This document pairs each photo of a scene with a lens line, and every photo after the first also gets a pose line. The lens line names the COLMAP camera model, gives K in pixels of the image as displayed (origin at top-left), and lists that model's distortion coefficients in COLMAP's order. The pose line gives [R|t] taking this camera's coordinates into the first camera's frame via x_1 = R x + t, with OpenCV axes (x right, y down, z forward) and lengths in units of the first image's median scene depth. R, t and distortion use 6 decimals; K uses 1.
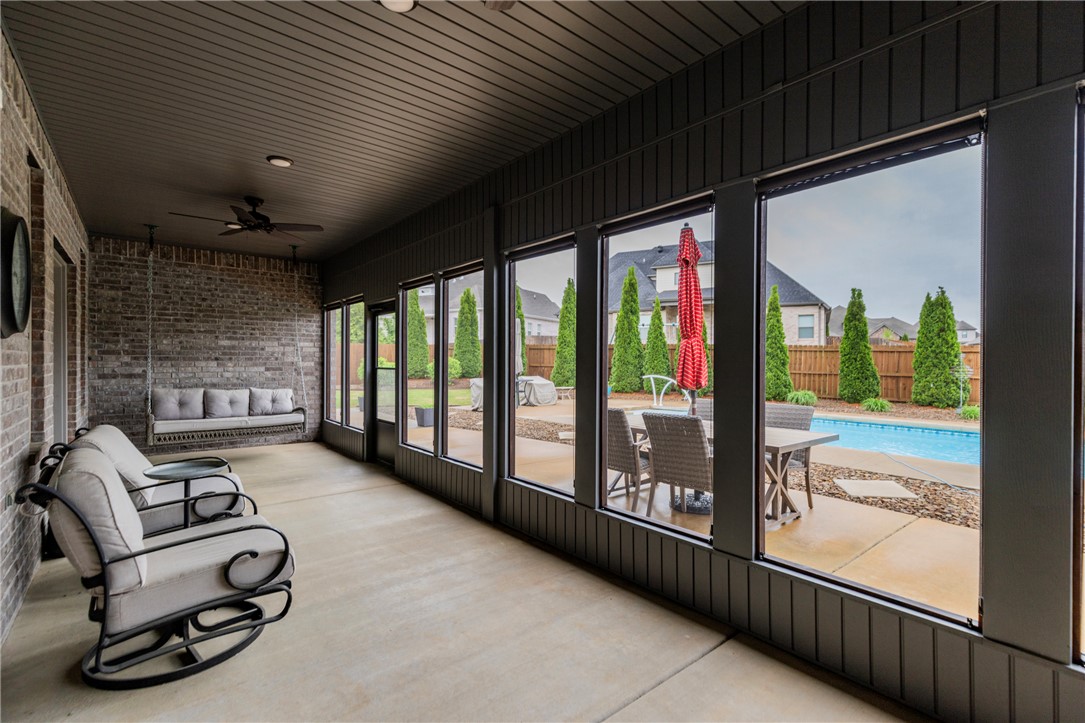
lens RADIAL K [[497.2, 0, 554.0], [0, 497.2, 359.3], [0, 0, 1]] dist [0.009608, -0.001173]
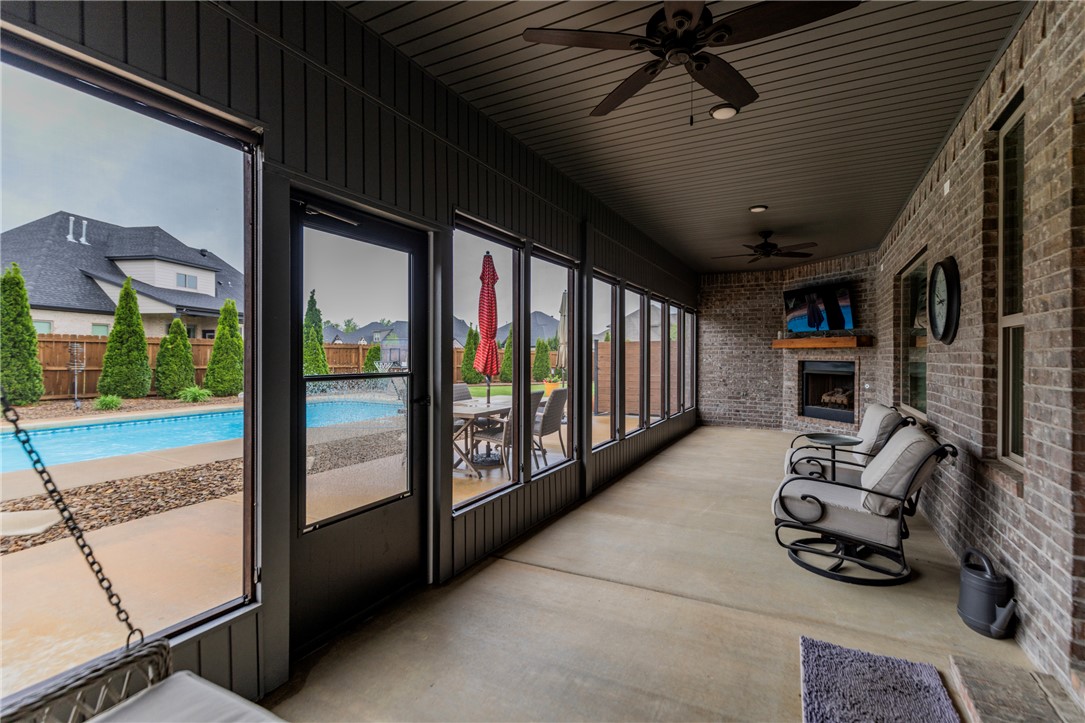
lens RADIAL K [[497.2, 0, 551.8], [0, 497.2, 357.7], [0, 0, 1]] dist [0.009608, -0.001173]
pose [[-0.385234, -0.016824, 0.922665, -1.019207], [-0.004241, 0.999856, 0.016461, -0.009716], [-0.922809, 0.002428, -0.385250, 1.349462]]
